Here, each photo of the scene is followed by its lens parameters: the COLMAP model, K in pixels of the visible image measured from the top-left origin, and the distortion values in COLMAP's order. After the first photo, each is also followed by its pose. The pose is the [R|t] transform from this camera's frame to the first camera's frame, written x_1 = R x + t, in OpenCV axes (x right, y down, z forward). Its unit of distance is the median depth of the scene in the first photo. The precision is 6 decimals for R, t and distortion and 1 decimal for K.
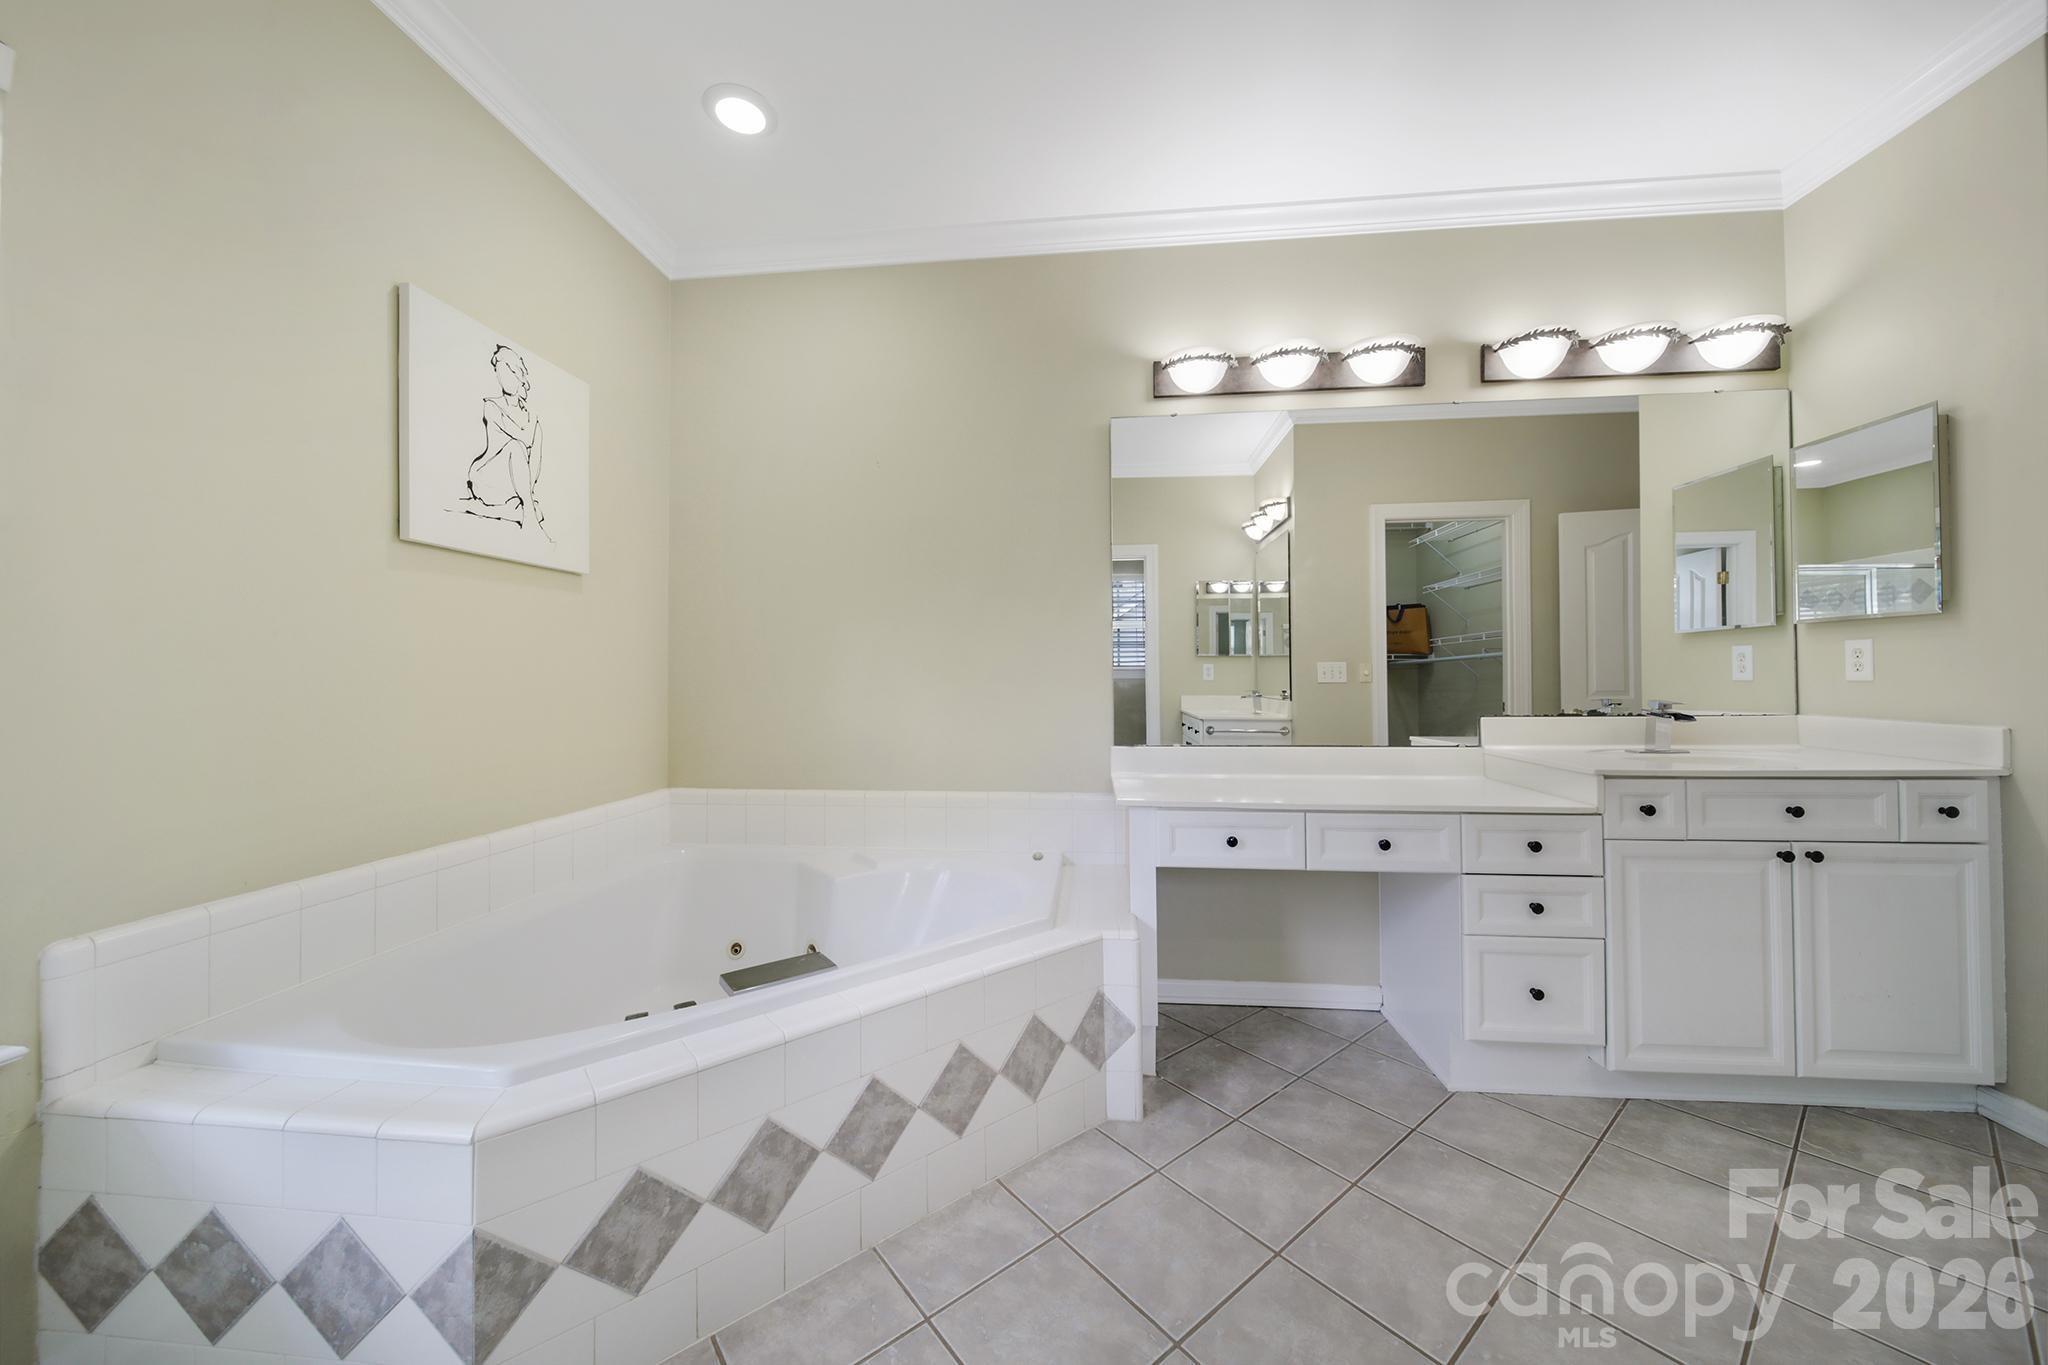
lens RADIAL K [[722.0, 0, 1015.6], [0, 722.0, 672.6], [0, 0, 1]] dist [-0.001622, -0.000086]
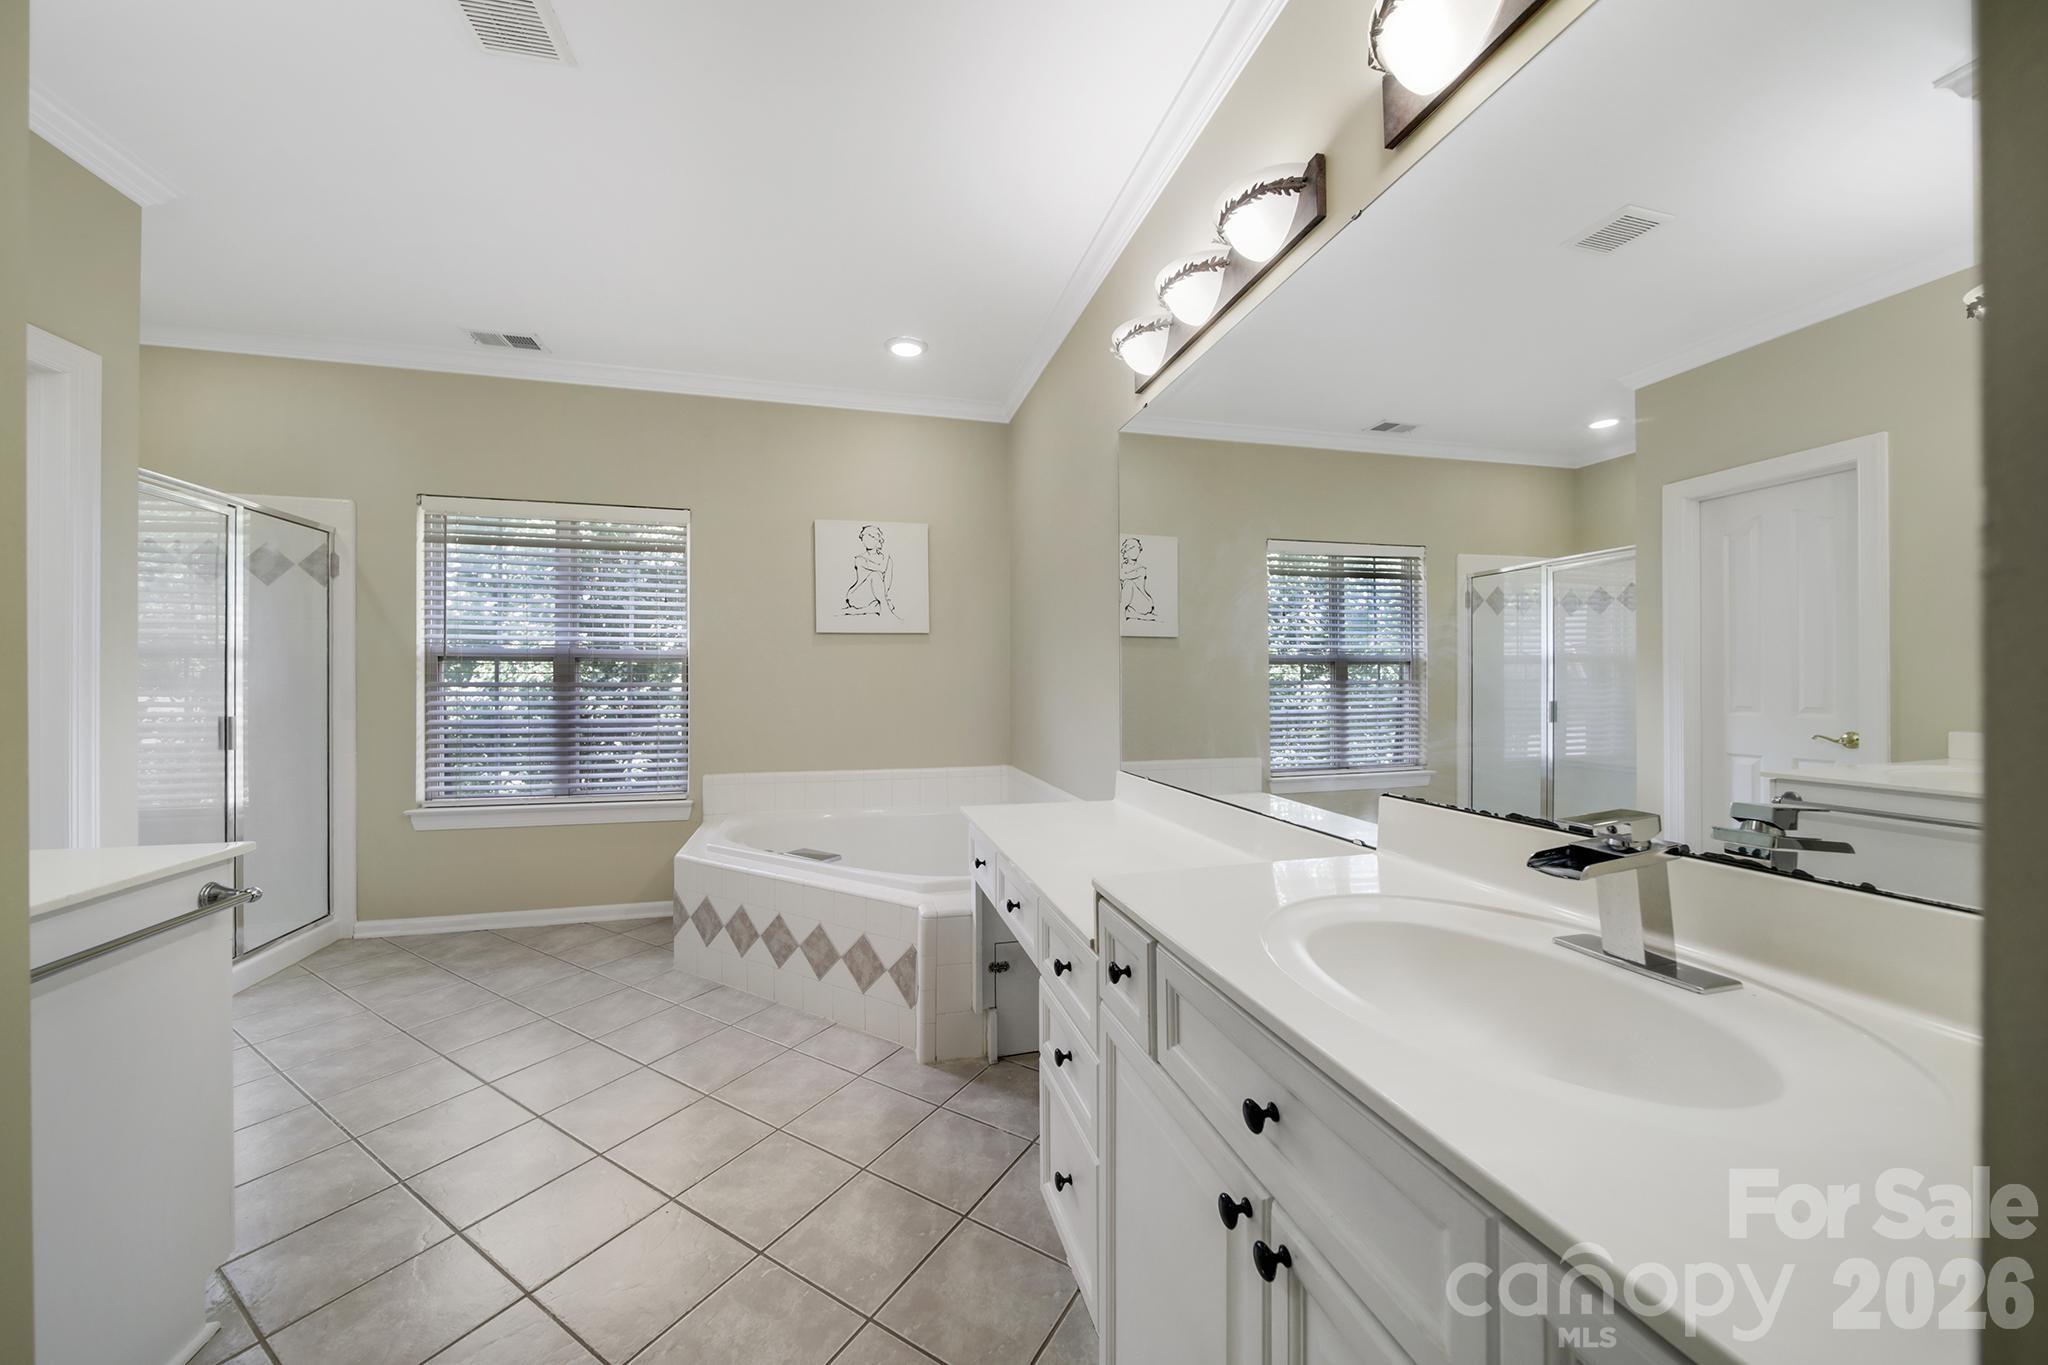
lens RADIAL K [[722.0, 0, 1014.9], [0, 722.0, 680.4], [0, 0, 1]] dist [-0.001622, -0.000086]
pose [[0.345793, 0.011886, -0.938235, 1.417729], [-0.000500, 0.999922, 0.012483, -0.055673], [0.938311, -0.003847, 0.345772, 0.745340]]
